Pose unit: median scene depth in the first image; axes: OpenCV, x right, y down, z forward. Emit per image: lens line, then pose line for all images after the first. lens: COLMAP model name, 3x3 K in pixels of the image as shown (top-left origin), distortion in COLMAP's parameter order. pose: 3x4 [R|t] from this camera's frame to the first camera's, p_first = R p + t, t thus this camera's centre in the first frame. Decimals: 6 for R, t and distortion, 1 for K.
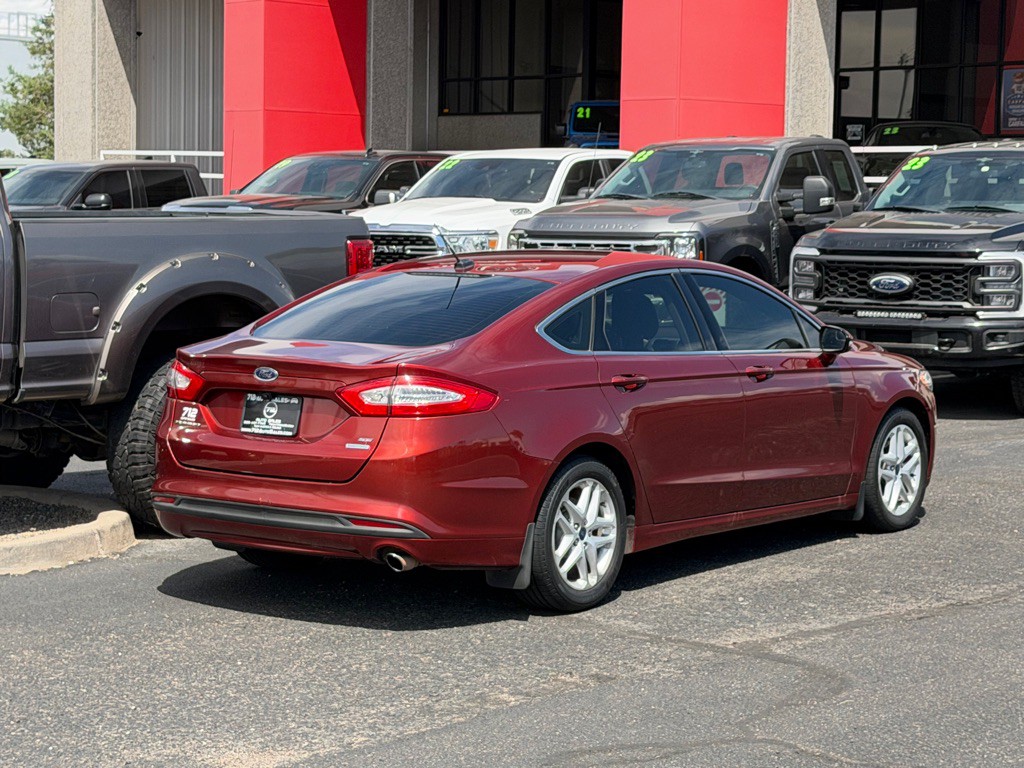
lens RADIAL K [[2283.5, 0, 514.4], [0, 2283.5, 377.2], [0, 0, 1]] dist [0.134797, 0.000000]
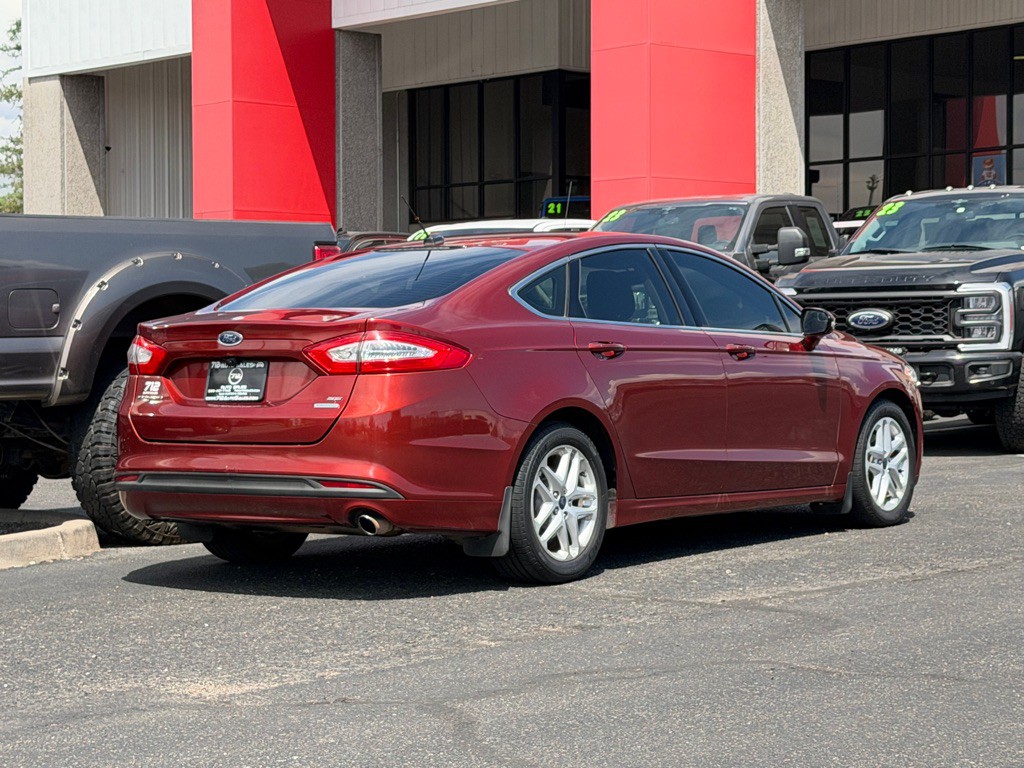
lens RADIAL K [[2283.5, 0, 509.3], [0, 2283.5, 387.1], [0, 0, 1]] dist [0.134797, 0.000000]
pose [[0.999690, -0.023333, 0.008650, 0.000238], [0.023809, 0.997925, -0.059819, 0.068923], [-0.007237, 0.060006, 0.998172, 0.031793]]
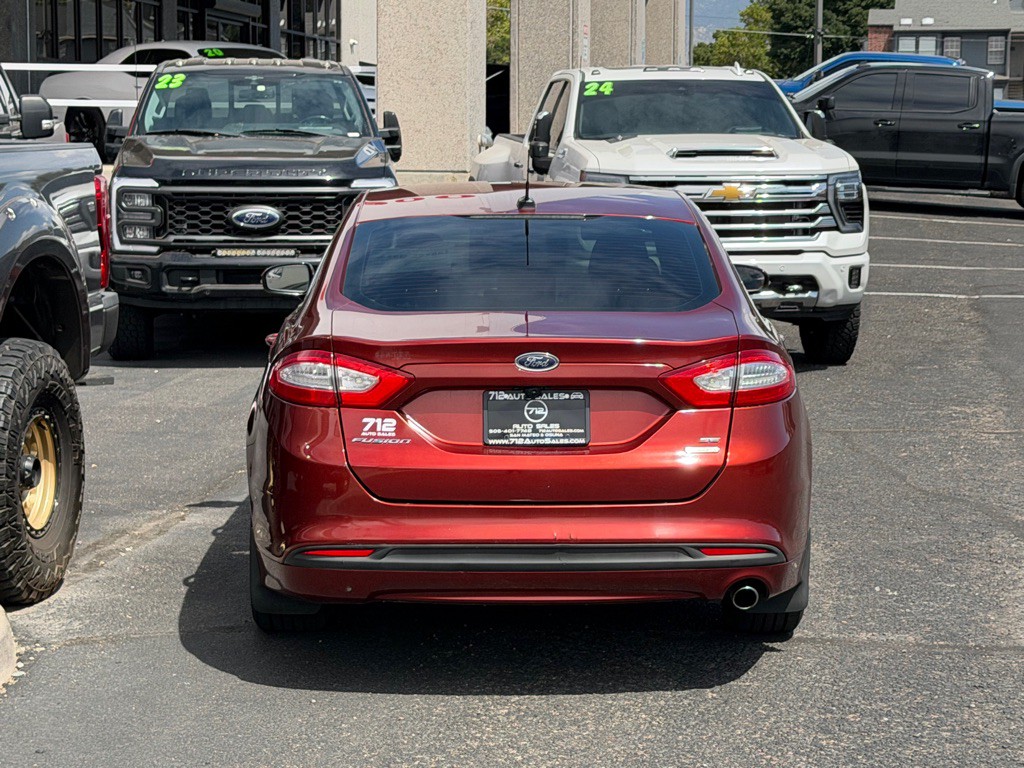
lens RADIAL K [[2283.5, 0, 532.4], [0, 2283.5, 396.0], [0, 0, 1]] dist [0.134797, 0.000000]
pose [[0.785255, -0.078169, 0.614218, -0.475986], [0.053949, 0.996864, 0.057895, -0.027824], [-0.616818, -0.012326, 0.787010, 0.378569]]
